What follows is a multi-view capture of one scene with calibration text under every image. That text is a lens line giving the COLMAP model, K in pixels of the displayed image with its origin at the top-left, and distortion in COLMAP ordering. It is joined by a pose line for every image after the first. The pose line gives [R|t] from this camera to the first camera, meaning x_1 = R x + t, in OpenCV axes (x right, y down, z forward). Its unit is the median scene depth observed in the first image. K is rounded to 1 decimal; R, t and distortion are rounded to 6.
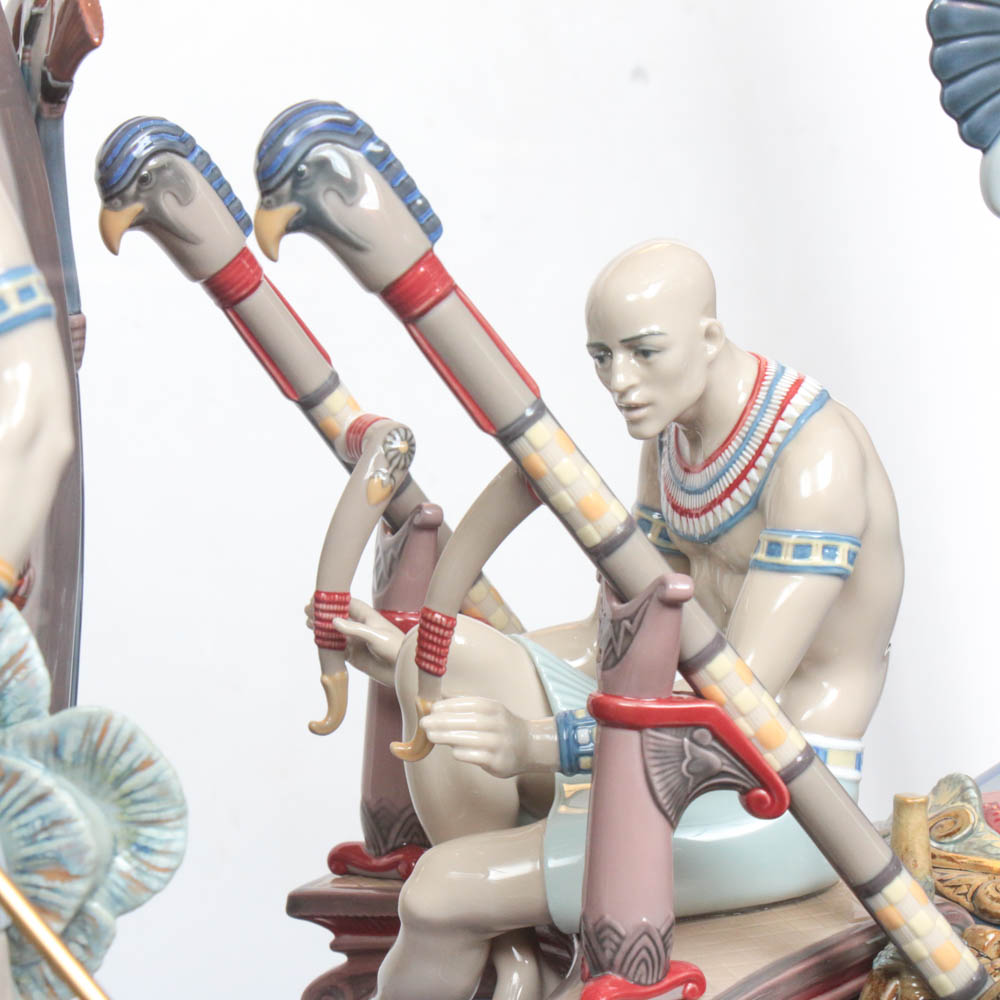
lens RADIAL K [[3543.4, 0, 500.9], [0, 3543.4, 536.6], [0, 0, 1]] dist [0.178406, 0.813936]
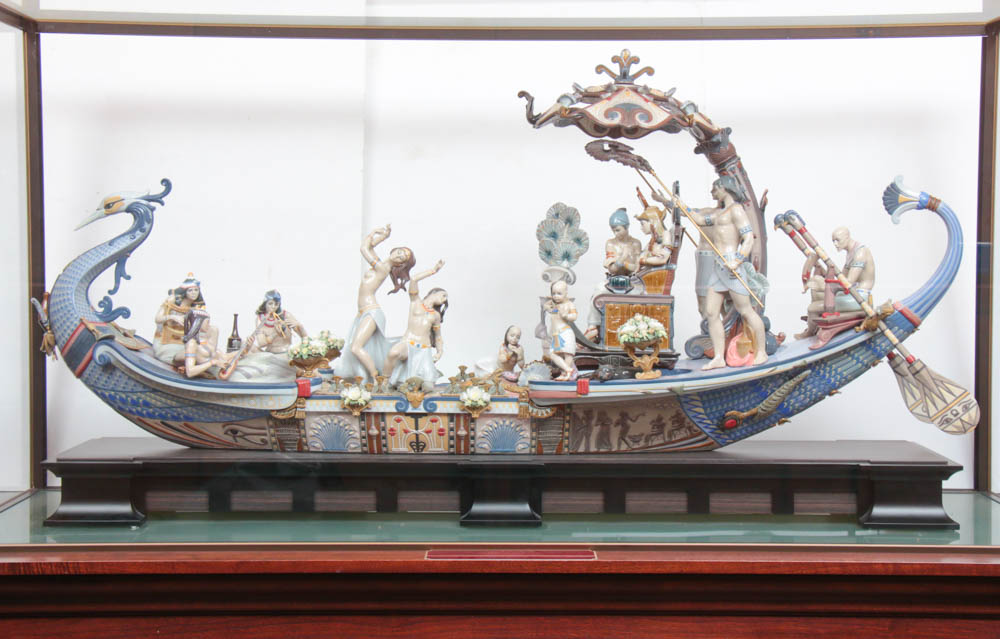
lens RADIAL K [[1707.9, 0, 505.2], [0, 1707.9, 314.7], [0, 0, 1]] dist [0.136936, 0.264162]
pose [[0.922168, -0.004577, -0.386763, 0.886575], [-0.028787, 0.996345, -0.080426, 0.470140], [0.385717, 0.085300, 0.918666, -2.972334]]
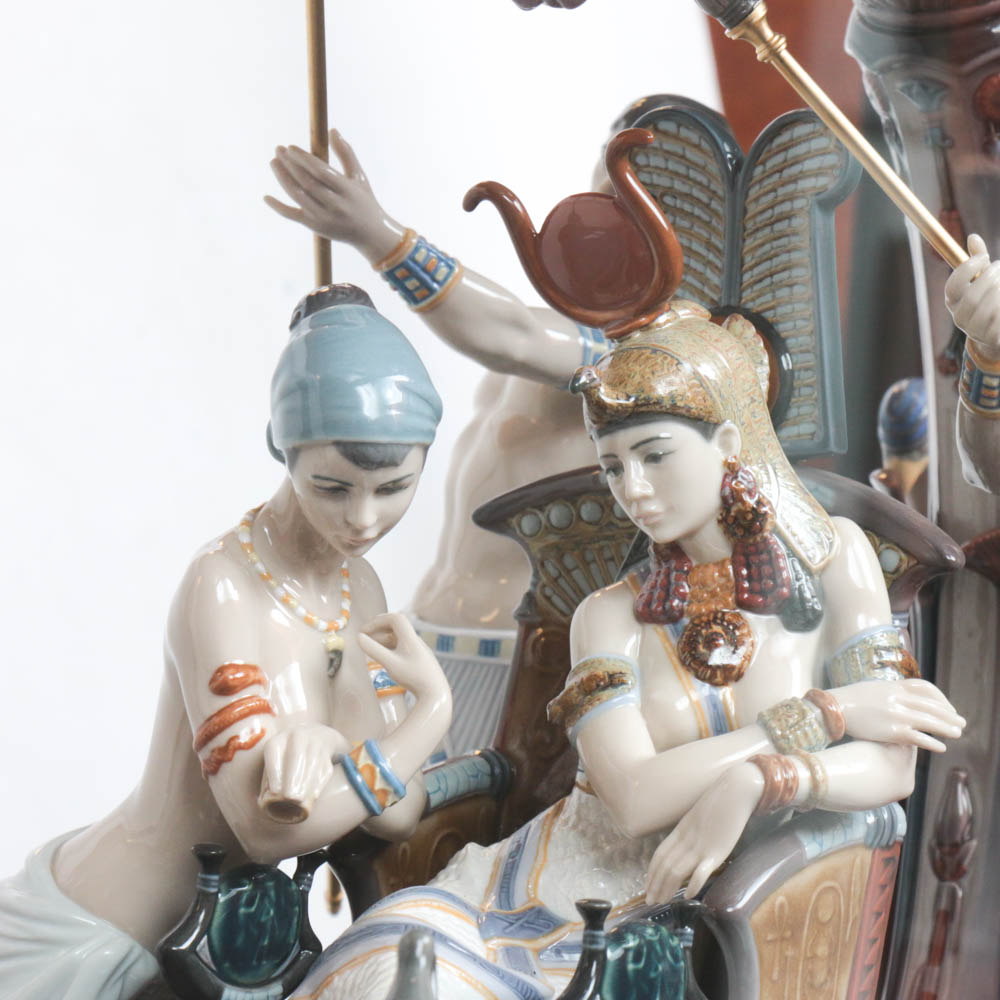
lens RADIAL K [[5030.1, 0, 755.2], [0, 5030.1, 500.6], [0, 0, 1]] dist [0.237623, 10.731889]
pose [[0.806095, 0.020741, 0.591422, -1.198838], [0.018129, 0.998051, -0.059711, 0.016965], [-0.591508, 0.058855, 0.804148, -0.281277]]
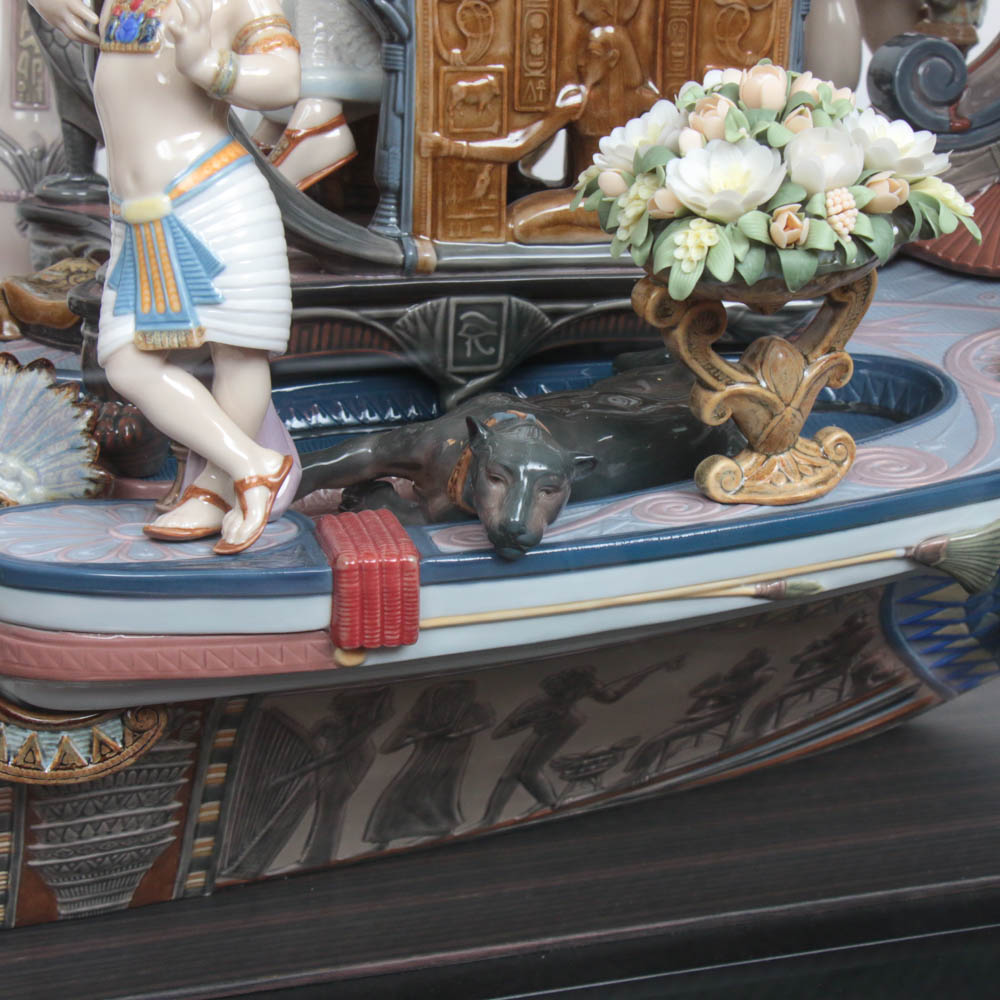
lens RADIAL K [[2228.6, 0, 501.3], [0, 2228.6, 520.1], [0, 0, 1]] dist [-0.006052, 0.377499]
pose [[0.997298, 0.022625, -0.069896, -0.360920], [-0.009444, 0.982986, 0.183440, 0.163302], [0.072857, -0.182284, 0.980543, -0.013833]]
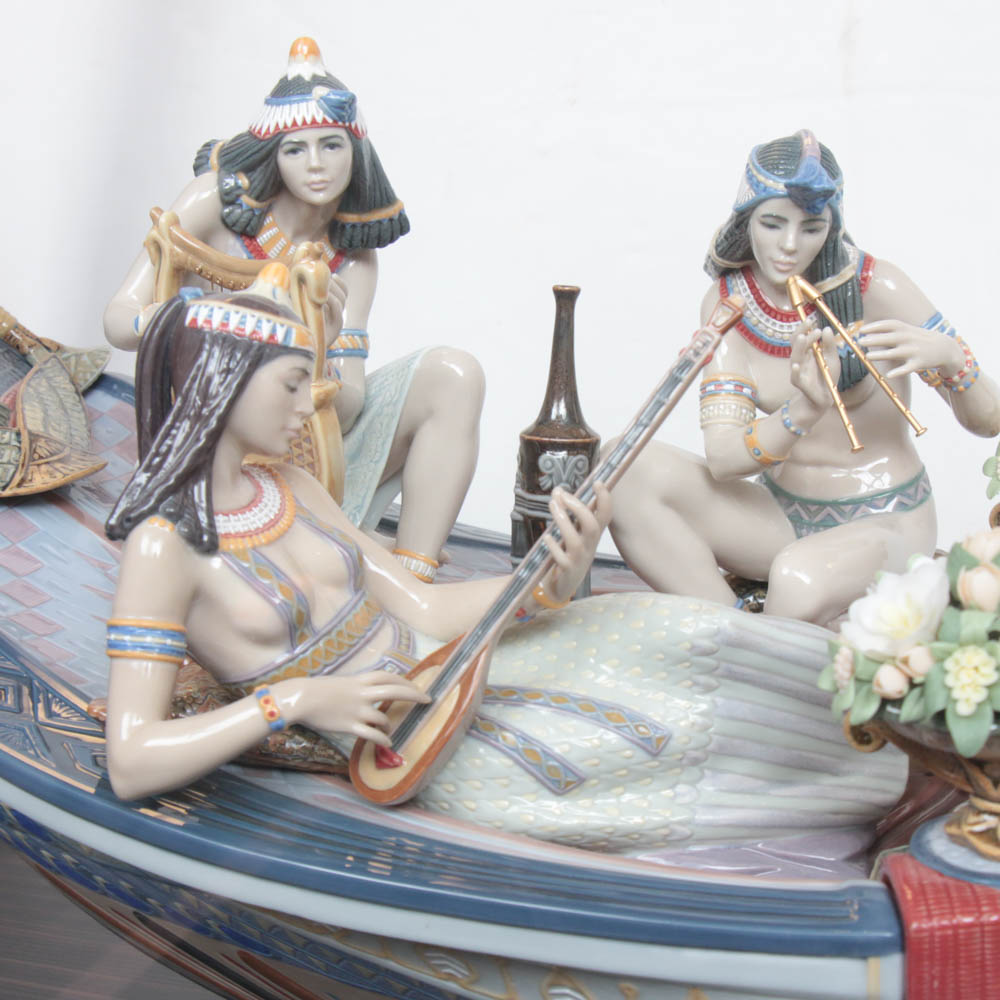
lens RADIAL K [[1986.1, 0, 500.8], [0, 1986.1, 526.9], [0, 0, 1]] dist [-0.008209, -0.136340]
pose [[0.725027, 0.119306, -0.678308, -0.798858], [-0.038583, 0.990371, 0.132953, 0.141587], [0.687639, -0.070224, 0.722649, 0.008870]]
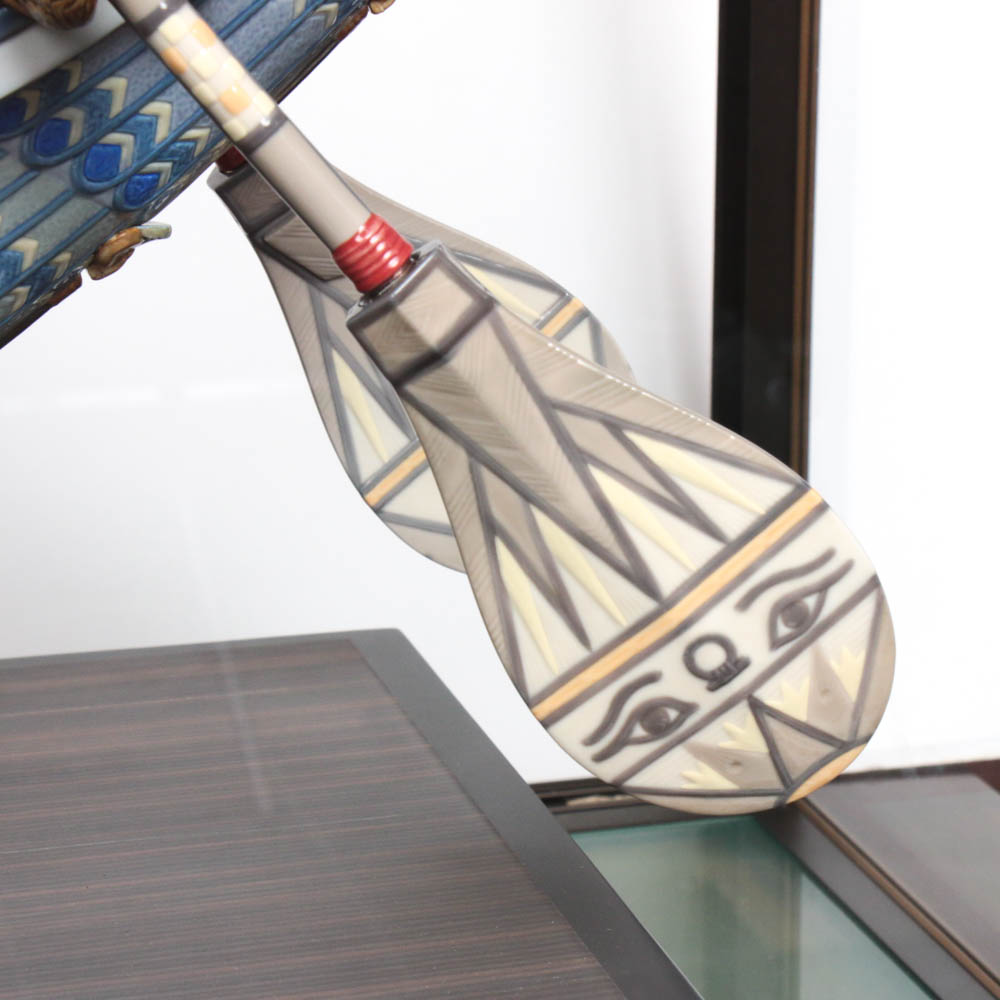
lens RADIAL K [[3543.4, 0, 500.9], [0, 3543.4, 536.6], [0, 0, 1]] dist [0.178406, 0.813936]
pose [[0.991882, 0.009336, -0.126820, 0.374609], [0.009998, 0.988488, 0.150966, 0.154507], [0.126769, -0.151008, 0.980370, 0.062697]]
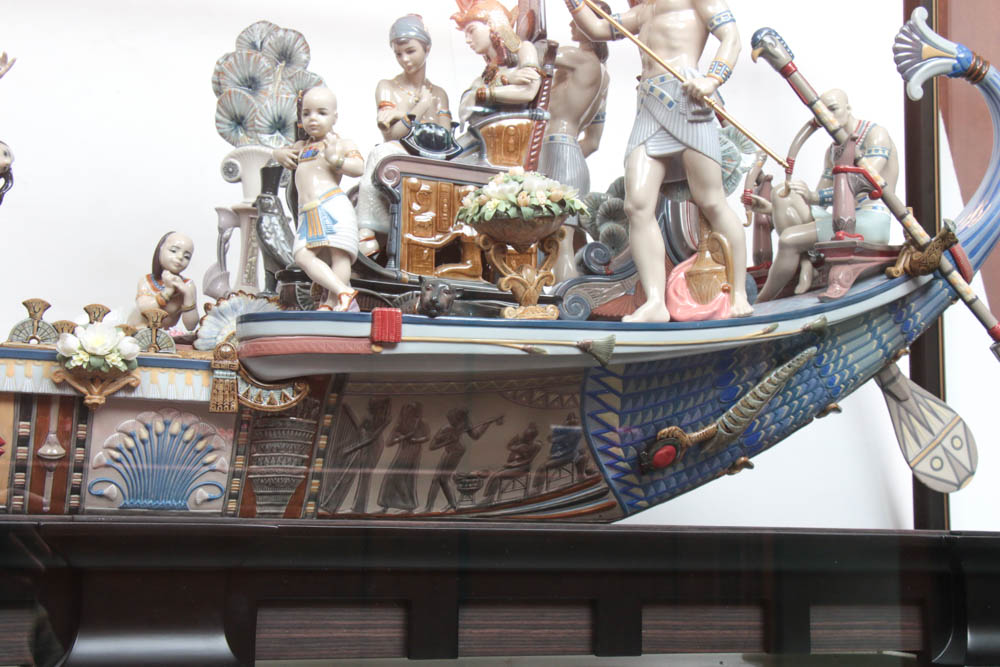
lens RADIAL K [[1450.4, 0, 502.8], [0, 1450.4, 346.1], [0, 0, 1]] dist [-0.004576, 0.443075]
pose [[0.999160, -0.015544, -0.037918, -0.294376], [0.005288, 0.966442, -0.256831, 0.670297], [0.040638, 0.256415, 0.965712, -0.590212]]
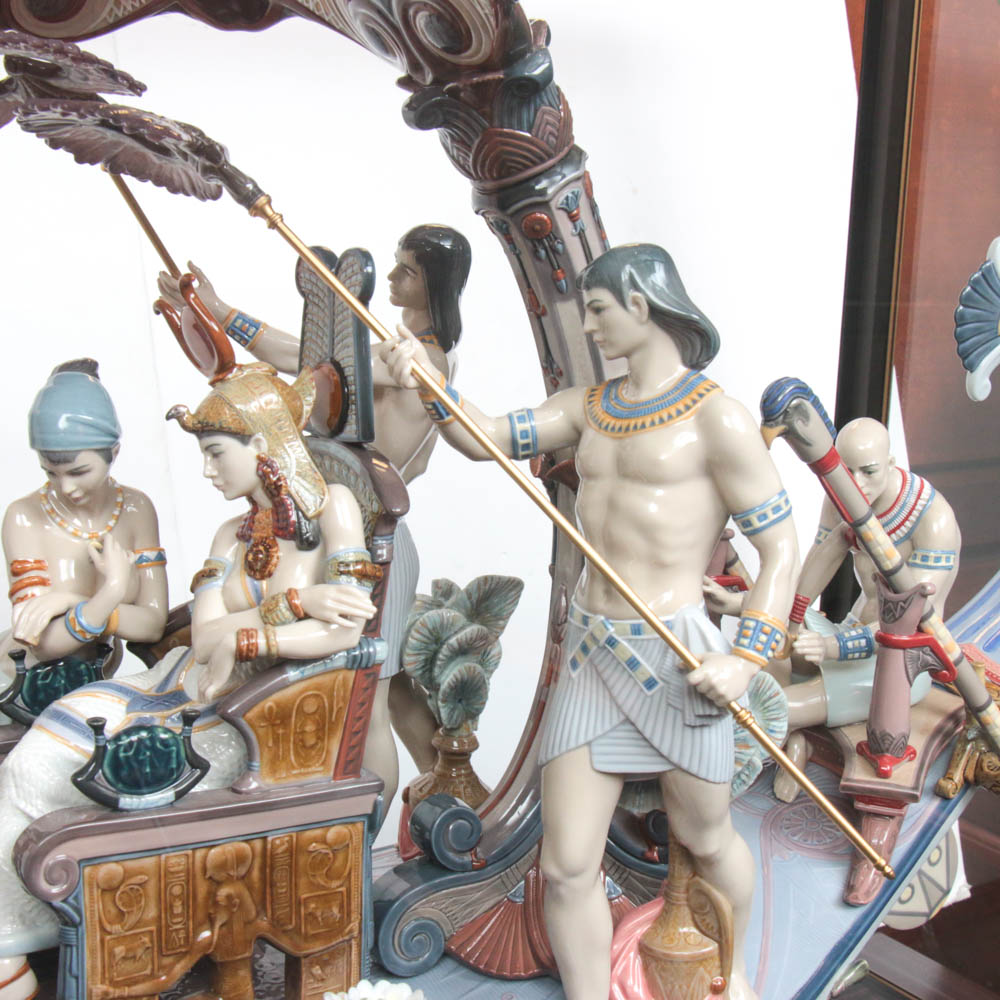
lens RADIAL K [[1621.2, 0, 497.3], [0, 1621.2, 520.2], [0, 0, 1]] dist [-0.105046, 0.191202]
pose [[0.983403, -0.025132, 0.179683, -0.392419], [0.010525, 0.996594, 0.081791, -0.112697], [-0.181127, -0.078542, 0.980318, 0.042120]]
